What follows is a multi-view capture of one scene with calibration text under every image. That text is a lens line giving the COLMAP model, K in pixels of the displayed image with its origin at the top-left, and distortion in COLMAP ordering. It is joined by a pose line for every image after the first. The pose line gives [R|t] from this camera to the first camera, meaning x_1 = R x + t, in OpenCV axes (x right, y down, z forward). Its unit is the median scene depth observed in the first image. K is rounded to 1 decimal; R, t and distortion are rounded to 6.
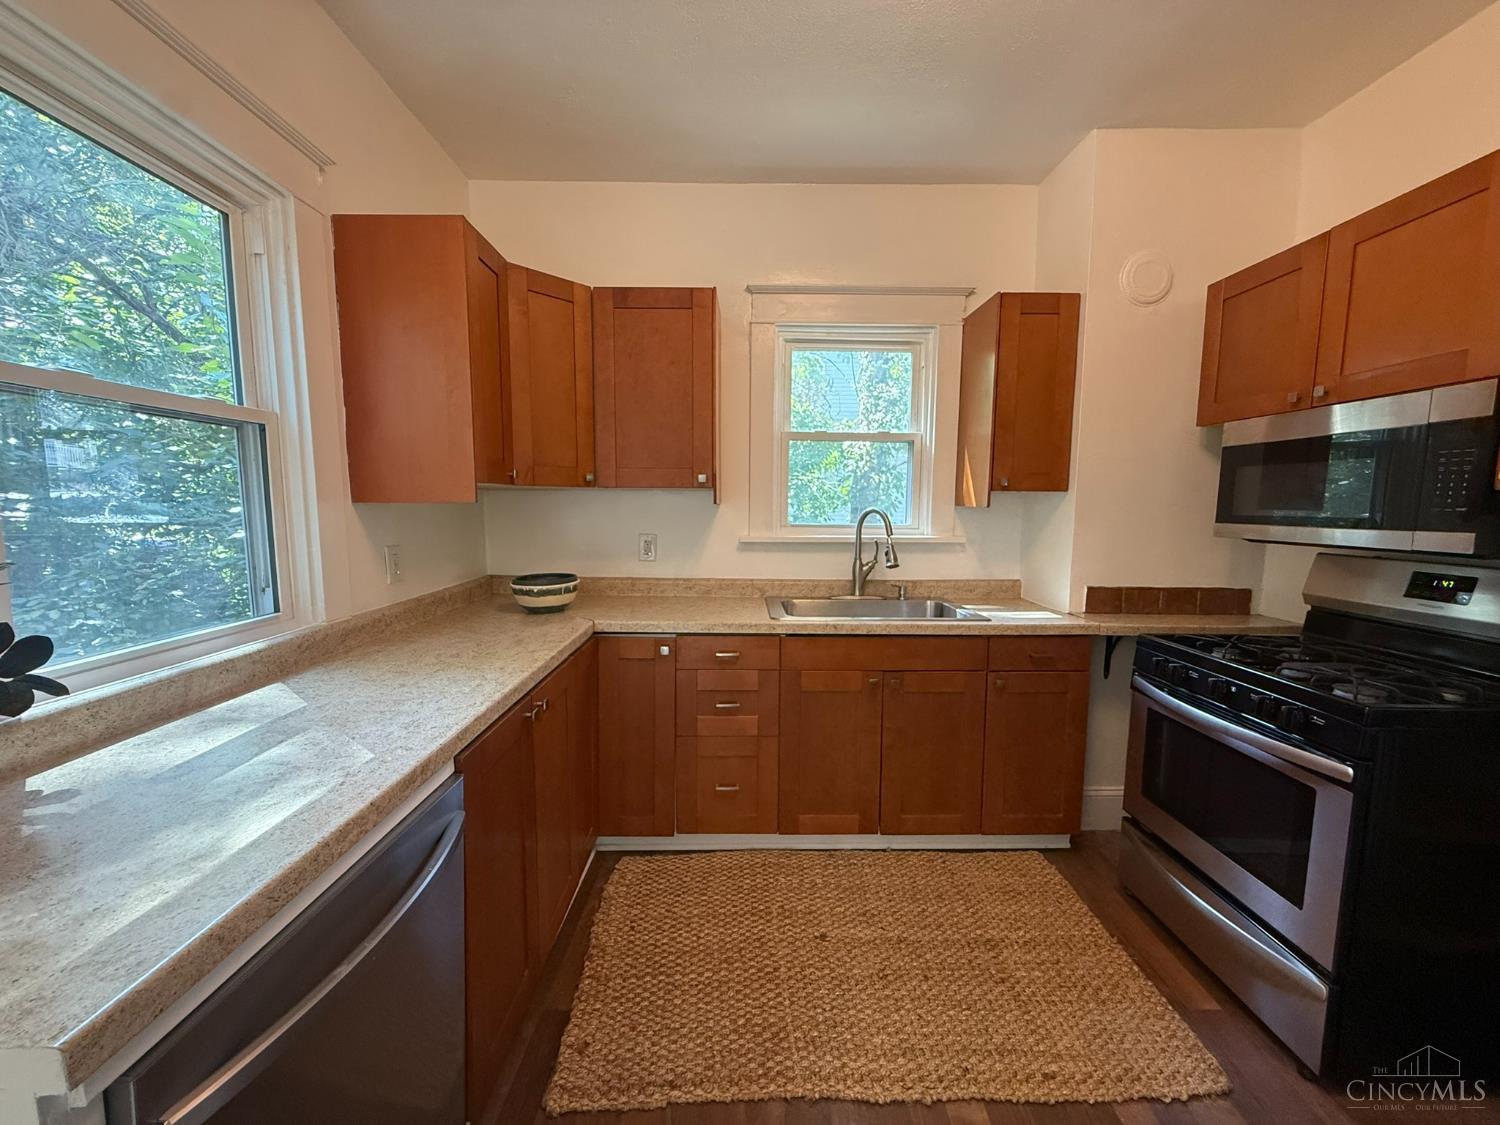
lens RADIAL K [[596.5, 0, 747.1], [0, 596.5, 564.5], [0, 0, 1]] dist [-0.001017, -0.000195]
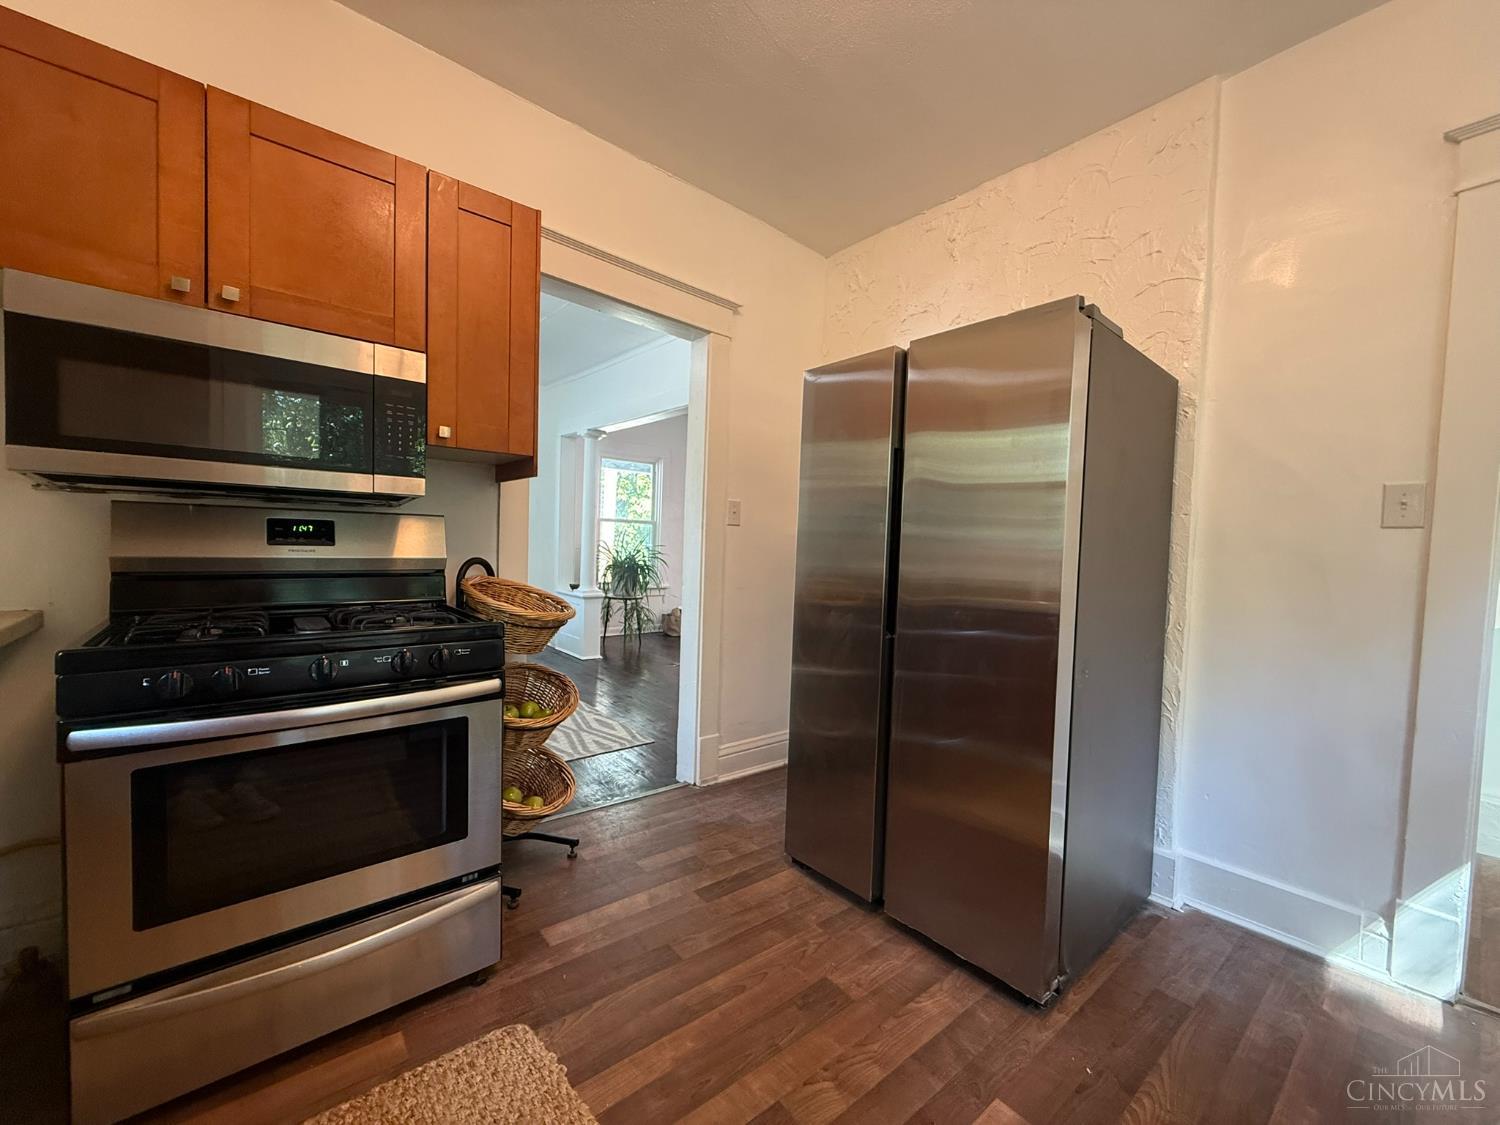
lens RADIAL K [[596.5, 0, 747.1], [0, 596.5, 564.5], [0, 0, 1]] dist [-0.001017, -0.000195]
pose [[-0.636361, -0.056190, 0.769342, -0.095070], [0.043361, 0.993161, 0.108403, 0.011537], [-0.770172, 0.102343, -0.629572, 0.787551]]
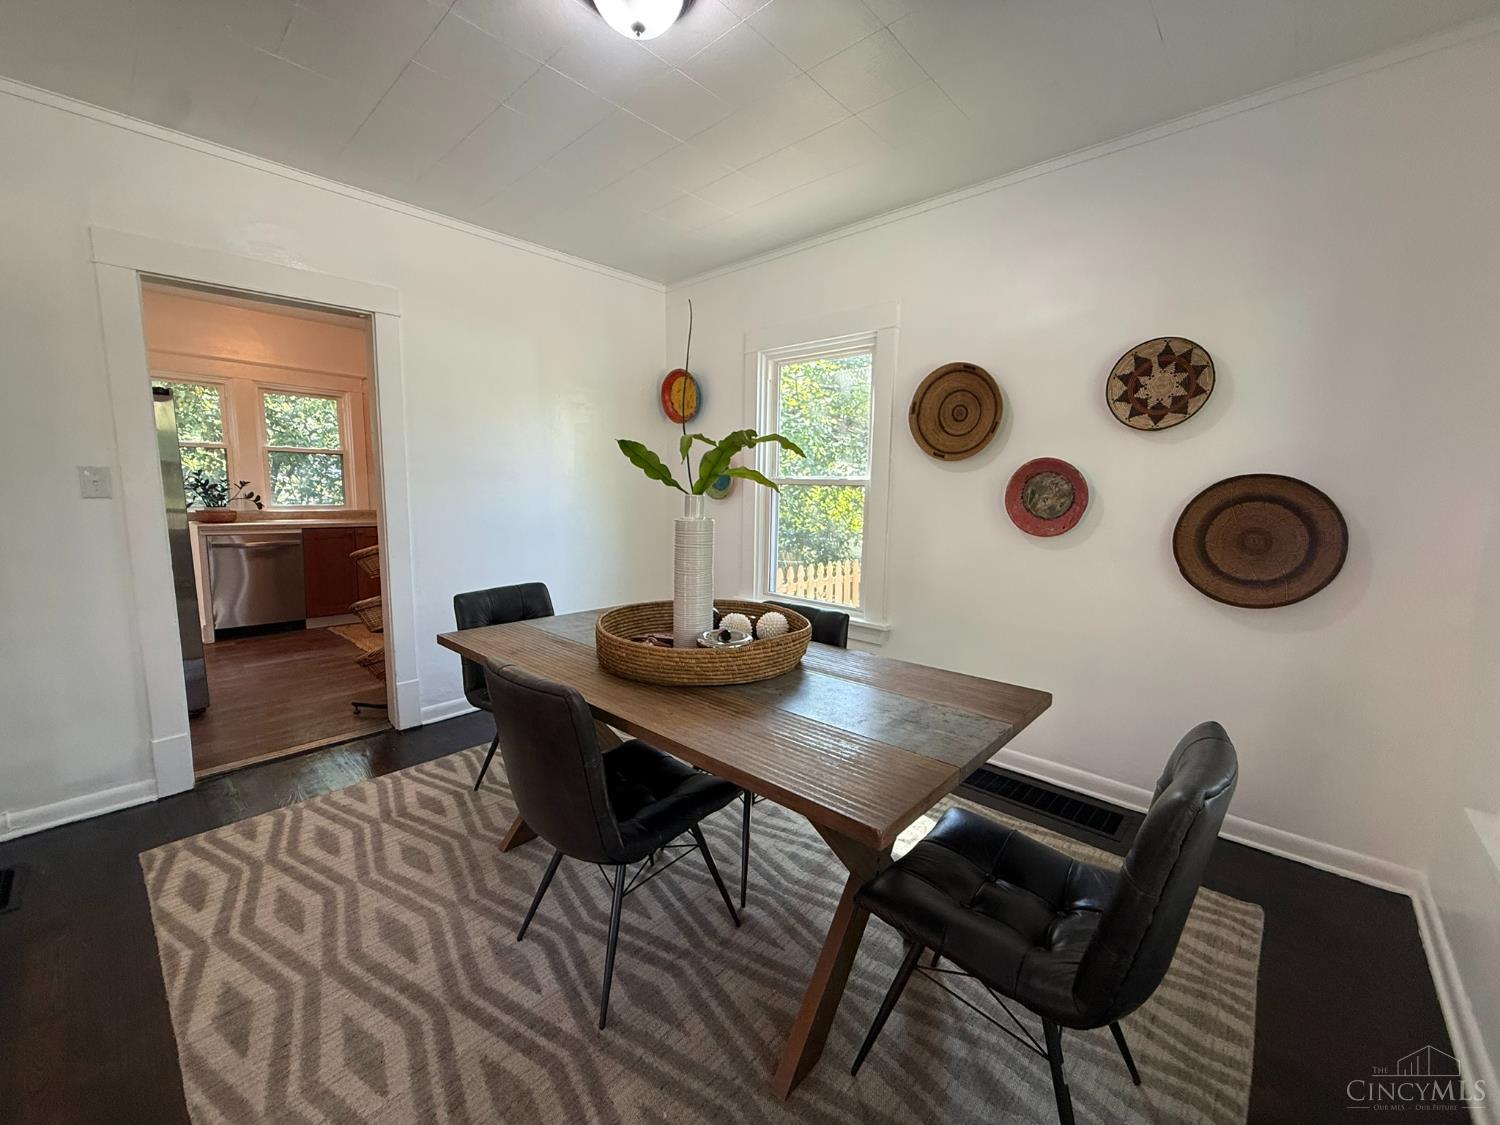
lens RADIAL K [[596.5, 0, 747.1], [0, 596.5, 564.5], [0, 0, 1]] dist [-0.001017, -0.000195]
pose [[0.732269, 0.100927, -0.673495, 2.561193], [-0.086239, 0.994738, 0.055302, 0.028100], [0.675533, 0.017586, 0.737120, -0.020149]]
